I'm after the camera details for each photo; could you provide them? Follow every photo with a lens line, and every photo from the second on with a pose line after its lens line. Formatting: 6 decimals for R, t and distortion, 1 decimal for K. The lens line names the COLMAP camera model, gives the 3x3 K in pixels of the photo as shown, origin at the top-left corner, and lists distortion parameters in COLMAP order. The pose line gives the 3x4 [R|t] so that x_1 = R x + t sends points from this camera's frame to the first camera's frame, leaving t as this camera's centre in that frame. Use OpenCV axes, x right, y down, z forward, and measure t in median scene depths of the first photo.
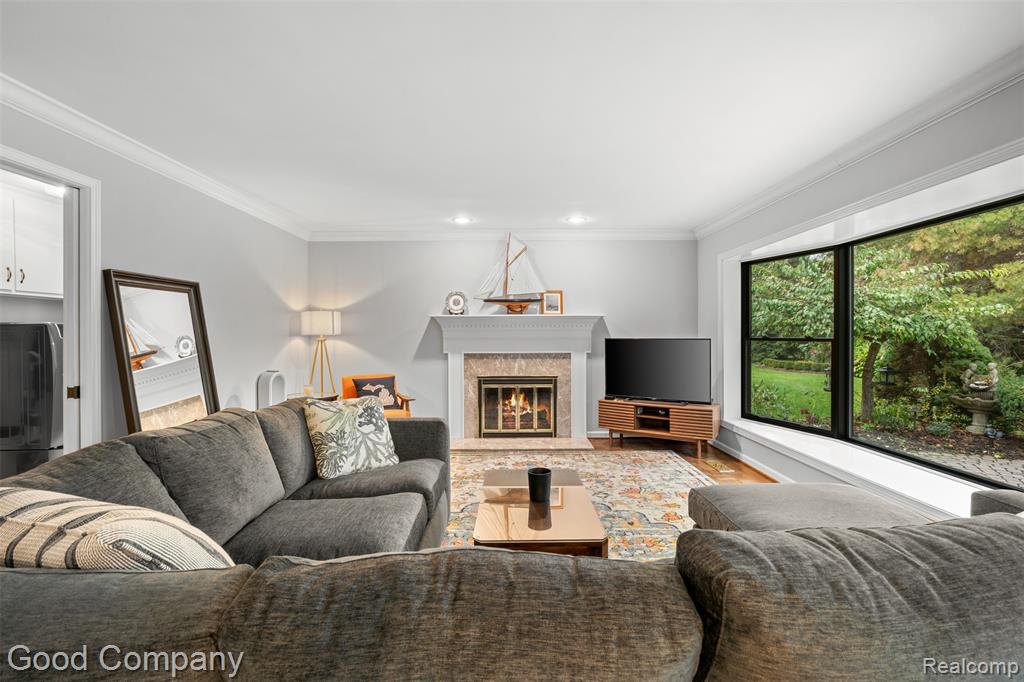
lens RADIAL K [[465.2, 0, 516.0], [0, 465.2, 336.9], [0, 0, 1]] dist [-0.003776, 0.001650]
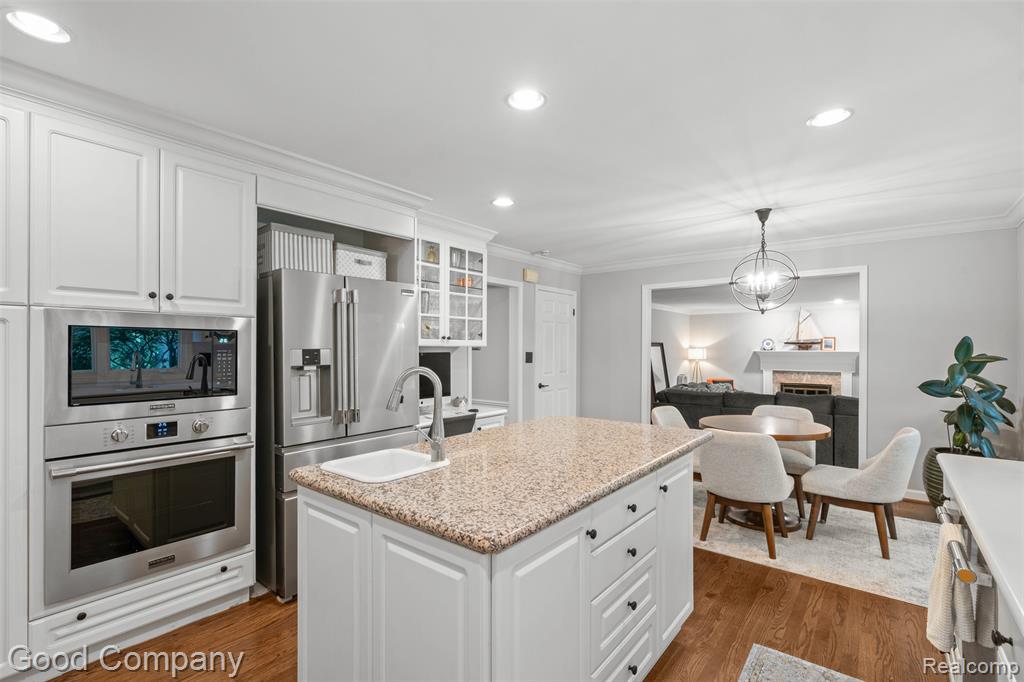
lens RADIAL K [[465.2, 0, 512.6], [0, 465.2, 344.1], [0, 0, 1]] dist [-0.003776, 0.001650]
pose [[0.774794, 0.002600, -0.632208, 0.269802], [-0.011284, 0.999889, -0.009716, -0.042297], [0.632113, 0.014662, 0.774738, -1.167007]]
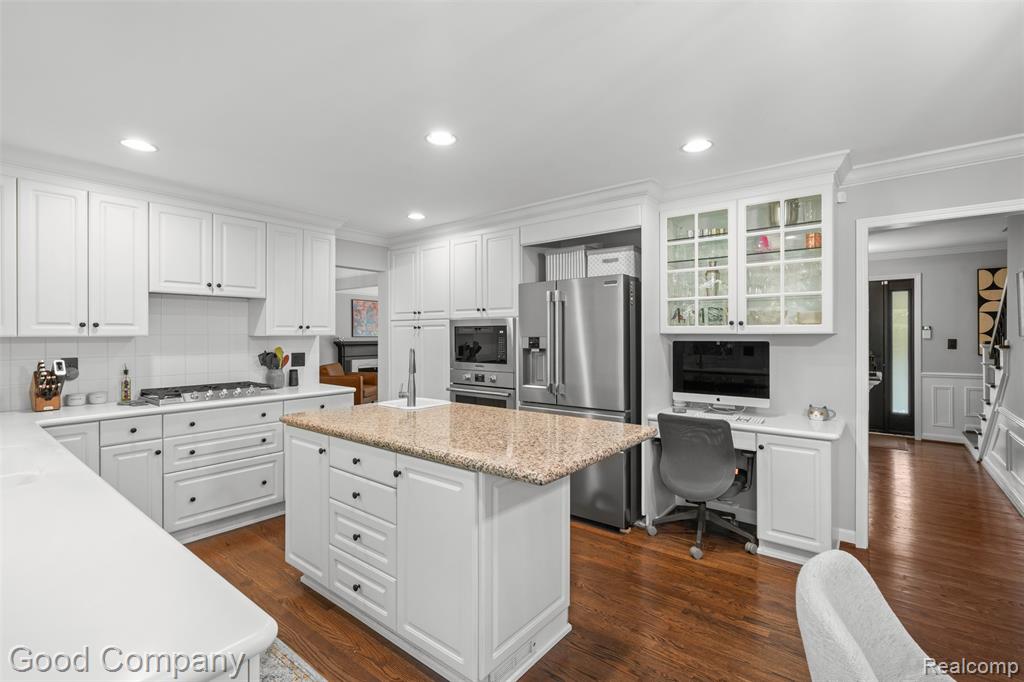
lens RADIAL K [[465.2, 0, 510.6], [0, 465.2, 338.9], [0, 0, 1]] dist [-0.003776, 0.001650]
pose [[-0.629470, 0.008570, -0.776977, 0.357798], [-0.003135, 0.999903, 0.013568, -0.045611], [0.777018, 0.010976, -0.629382, -0.531114]]
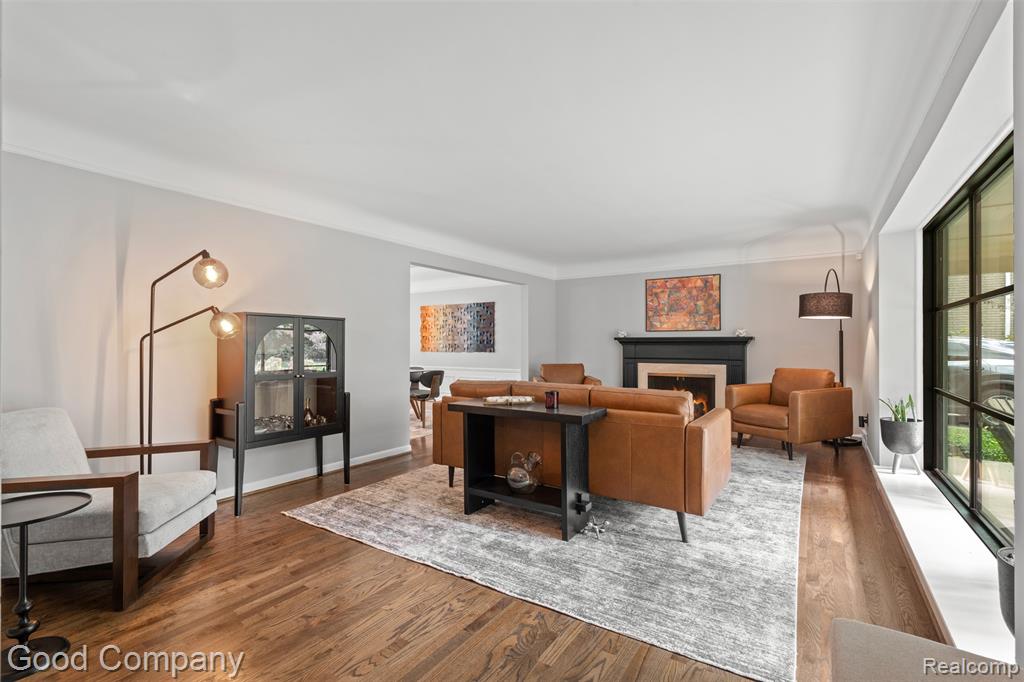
lens RADIAL K [[465.2, 0, 511.6], [0, 465.2, 339.8], [0, 0, 1]] dist [-0.003776, 0.001650]
pose [[-0.828238, 0.004529, 0.560359, -1.057567], [0.005657, 0.999984, 0.000279, -0.006552], [-0.560349, 0.003401, -0.828250, -0.838381]]
